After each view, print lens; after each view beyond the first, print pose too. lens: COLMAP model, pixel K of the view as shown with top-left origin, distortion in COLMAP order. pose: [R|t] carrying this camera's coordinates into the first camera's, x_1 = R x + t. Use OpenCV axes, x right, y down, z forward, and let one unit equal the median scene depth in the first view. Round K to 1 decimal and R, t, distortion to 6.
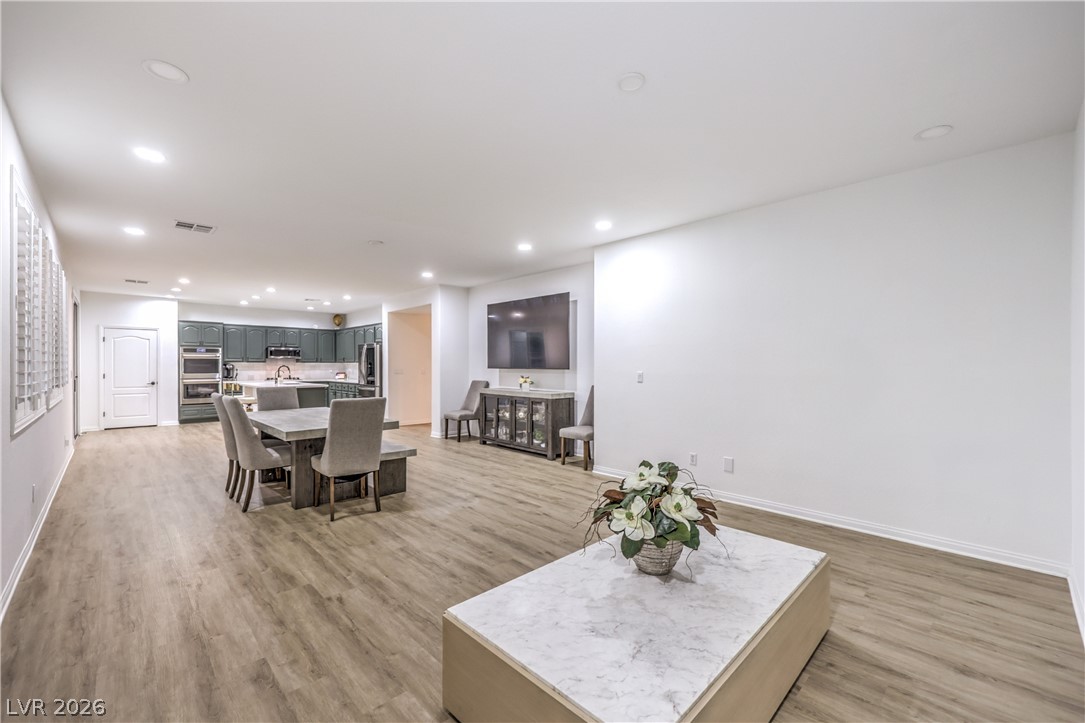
lens RADIAL K [[444.2, 0, 525.0], [0, 444.2, 365.1], [0, 0, 1]] dist [0.016148, -0.007551]
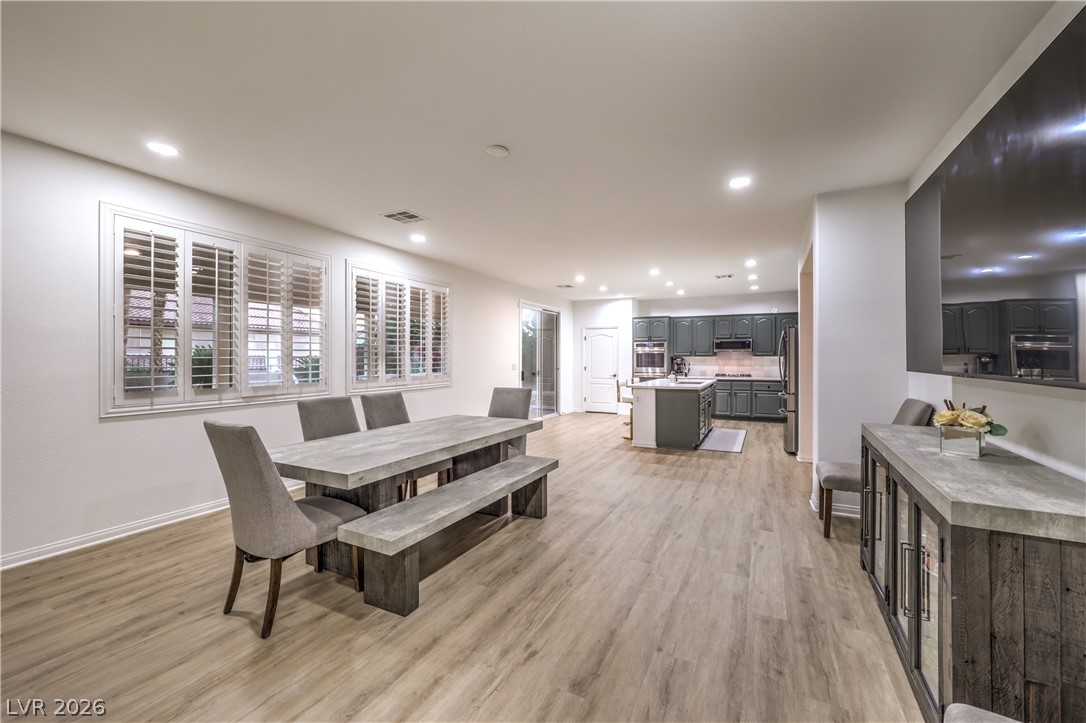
lens RADIAL K [[428.4, 0, 554.9], [0, 428.4, 357.4], [0, 0, 1]] dist [-0.001729, -0.000174]
pose [[0.365917, -0.001519, -0.930646, 0.158689], [-0.000081, 0.999999, -0.001664, -0.004209], [0.930648, 0.000684, 0.365916, 0.649481]]
